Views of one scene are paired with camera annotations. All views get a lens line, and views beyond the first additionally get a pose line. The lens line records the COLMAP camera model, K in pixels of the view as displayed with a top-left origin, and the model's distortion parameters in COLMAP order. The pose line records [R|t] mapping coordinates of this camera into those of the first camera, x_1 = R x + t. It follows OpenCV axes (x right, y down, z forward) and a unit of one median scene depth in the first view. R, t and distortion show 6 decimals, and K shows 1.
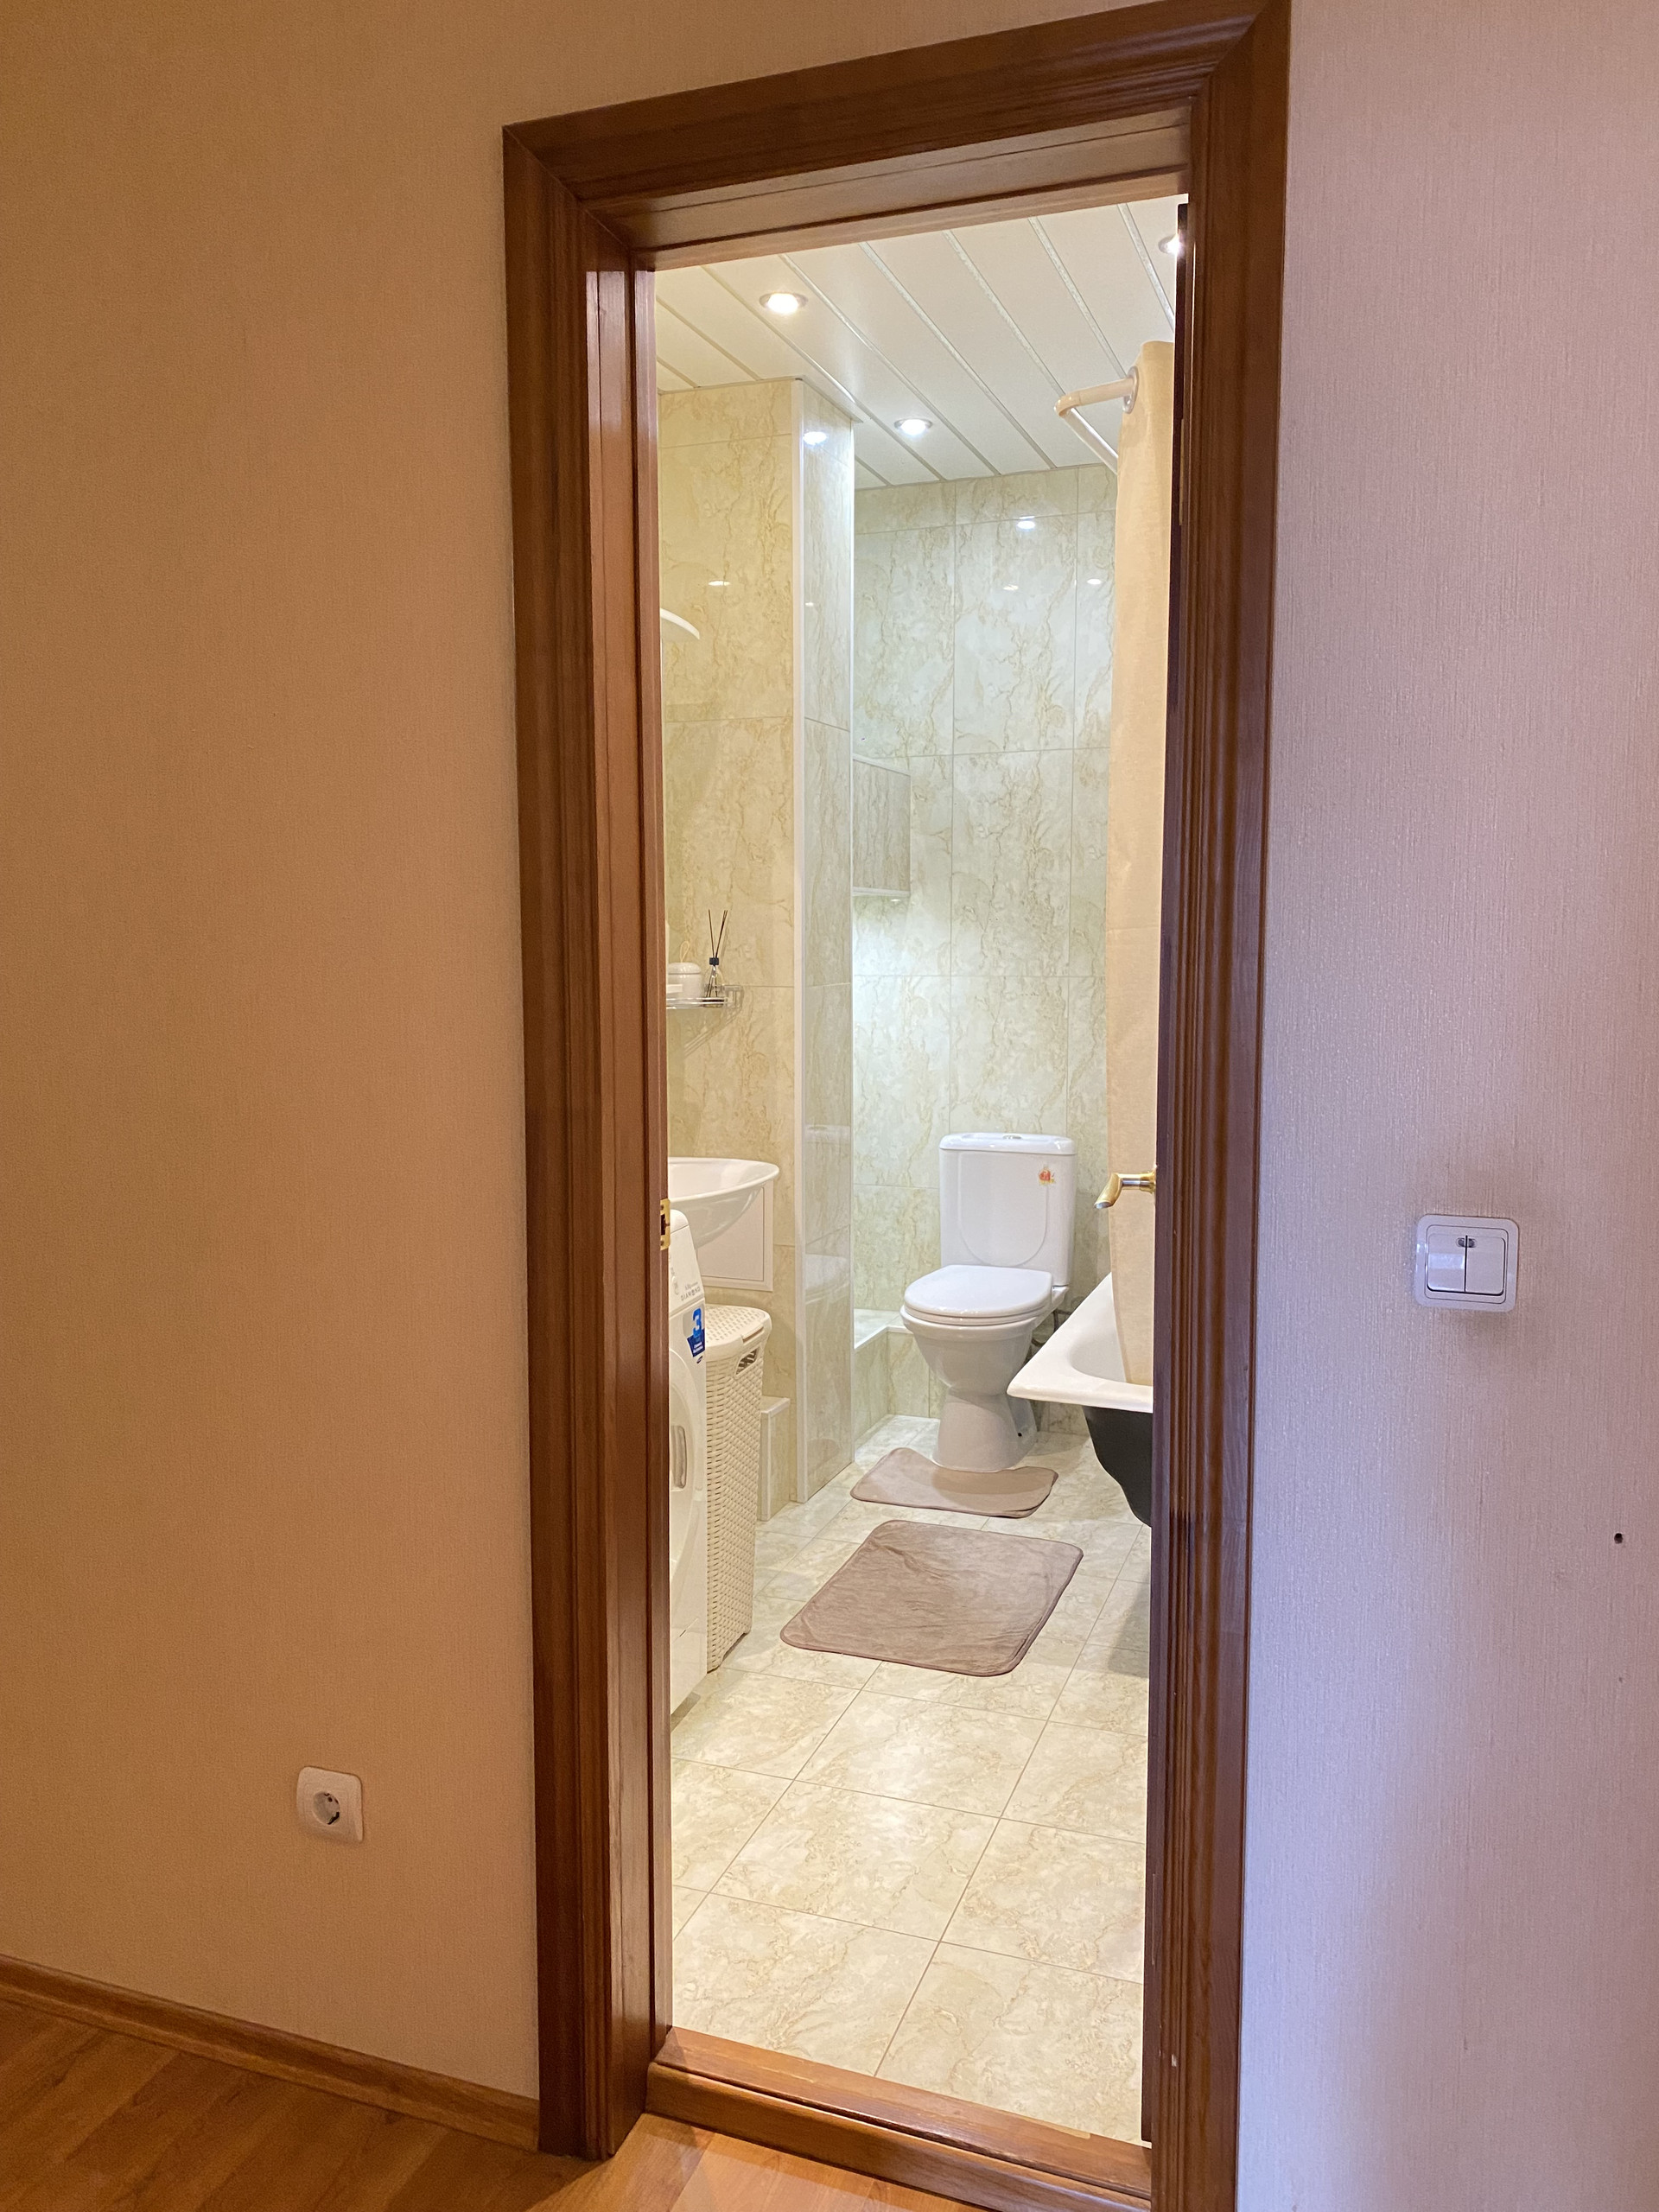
lens RADIAL K [[1623.7, 0, 824.9], [0, 1623.7, 1101.2], [0, 0, 1]] dist [0.056398, -0.207251]
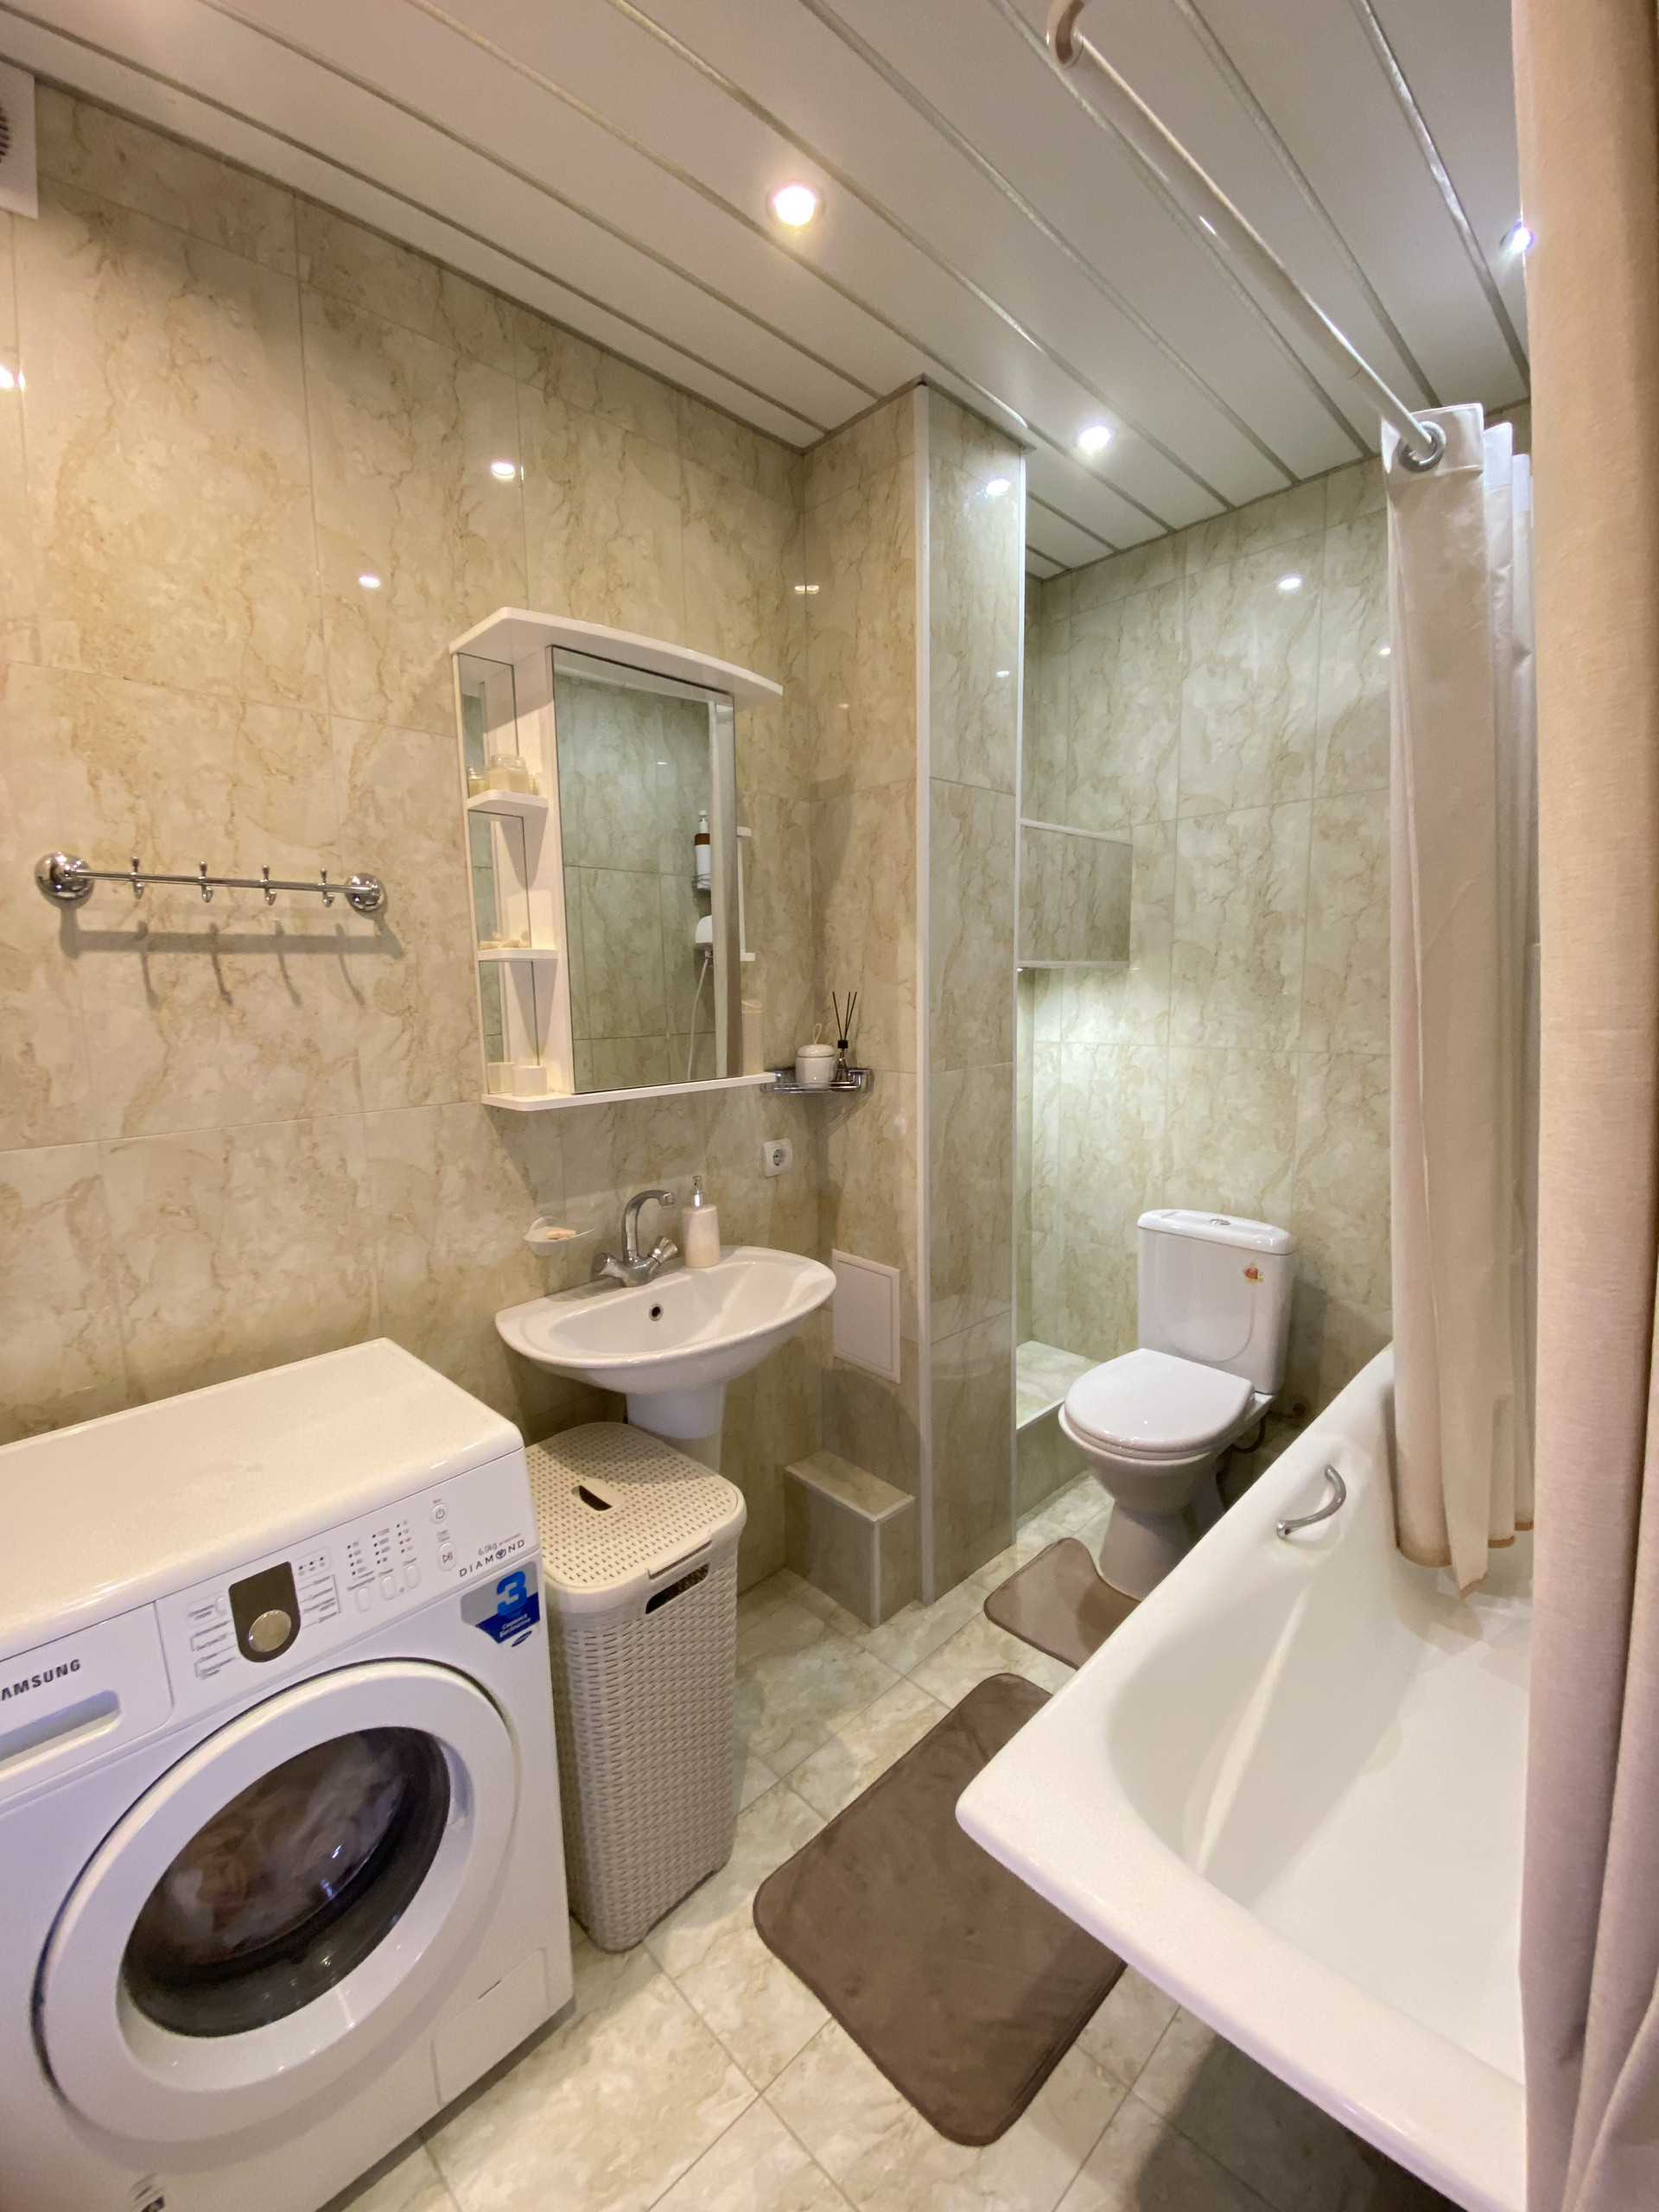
lens RADIAL K [[1050.4, 0, 666.3], [0, 1050.4, 1124.3], [0, 0, 1]] dist [0.039177, -0.051319]
pose [[0.899153, 0.040084, -0.435795, 0.090627], [-0.029483, 0.999082, 0.031065, -0.043242], [0.436641, -0.015084, 0.899510, 0.308361]]
